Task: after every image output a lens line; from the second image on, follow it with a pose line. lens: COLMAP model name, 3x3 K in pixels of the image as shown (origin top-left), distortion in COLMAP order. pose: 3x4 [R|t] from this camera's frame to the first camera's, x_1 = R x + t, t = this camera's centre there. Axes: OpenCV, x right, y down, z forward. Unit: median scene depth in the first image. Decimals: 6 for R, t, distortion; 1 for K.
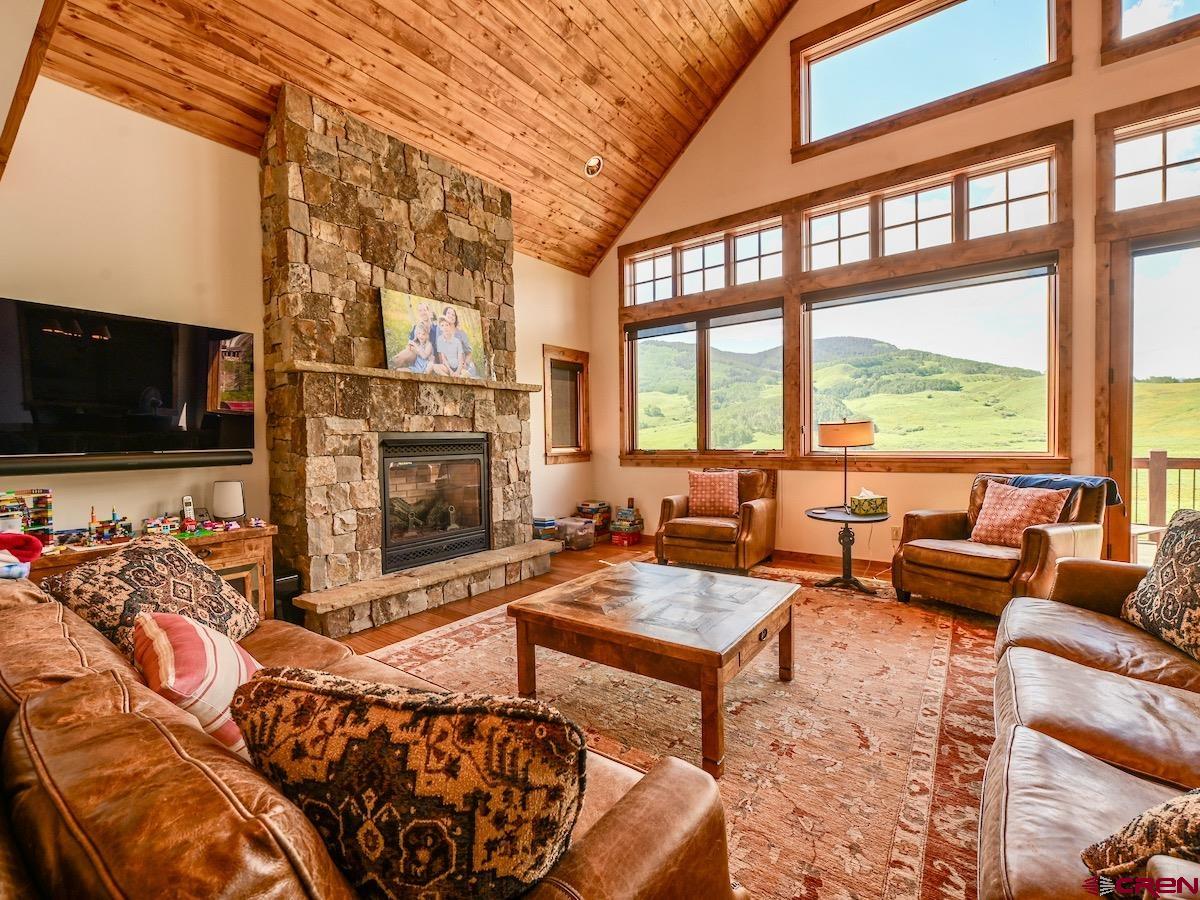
lens RADIAL K [[533.6, 0, 598.6], [0, 533.6, 452.5], [0, 0, 1]] dist [-0.008862, 0.000088]
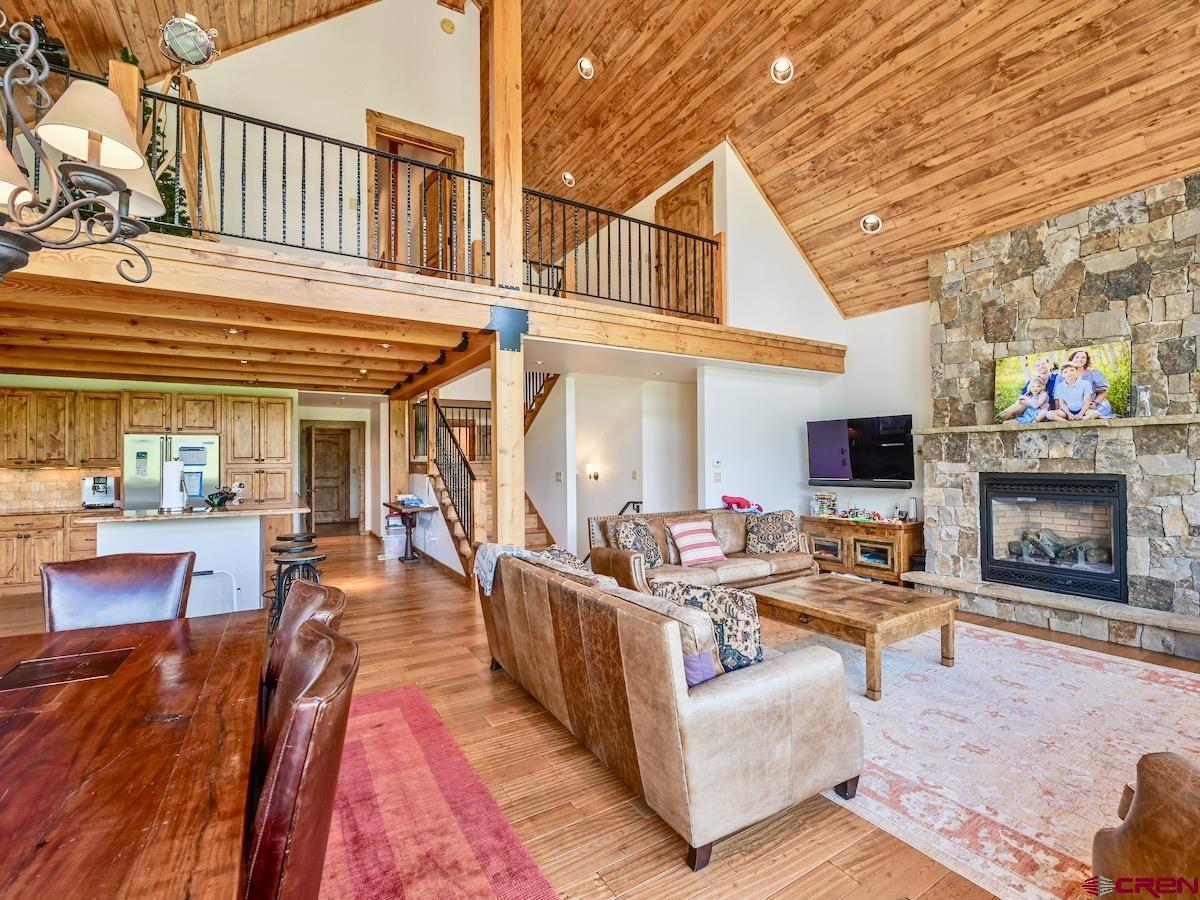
lens RADIAL K [[535.7, 0, 599.1], [0, 535.7, 452.1], [0, 0, 1]] dist [-0.008494, -0.000798]
pose [[-0.369557, 0.004220, -0.929198, 1.048235], [-0.009315, 0.999923, 0.008247, -0.080903], [0.929161, 0.011704, -0.369489, 0.539932]]
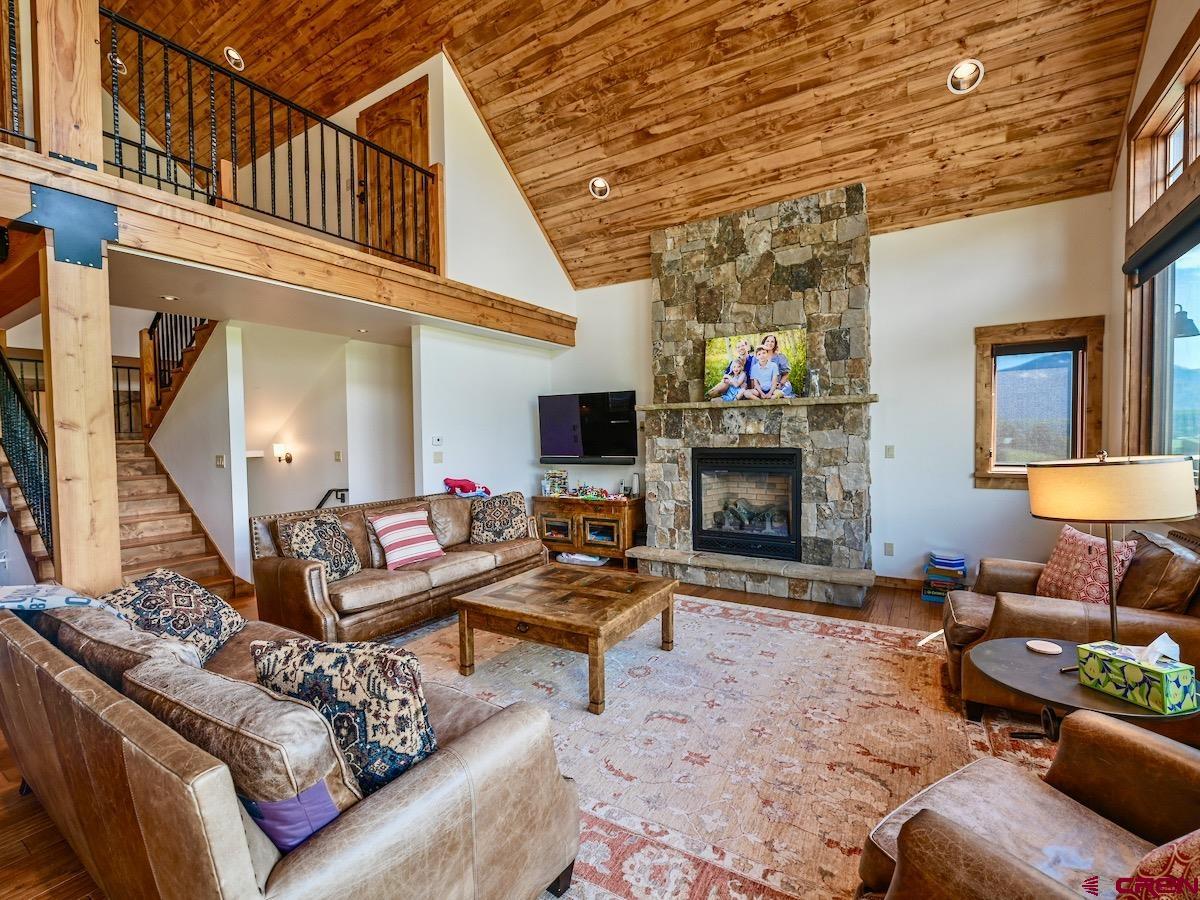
lens RADIAL K [[533.6, 0, 598.6], [0, 533.6, 452.5], [0, 0, 1]] dist [-0.008862, 0.000088]
pose [[0.083265, 0.047616, -0.995389, 0.844756], [-0.012825, 0.998826, 0.046708, -0.077809], [0.996445, 0.008877, 0.083778, 0.569905]]
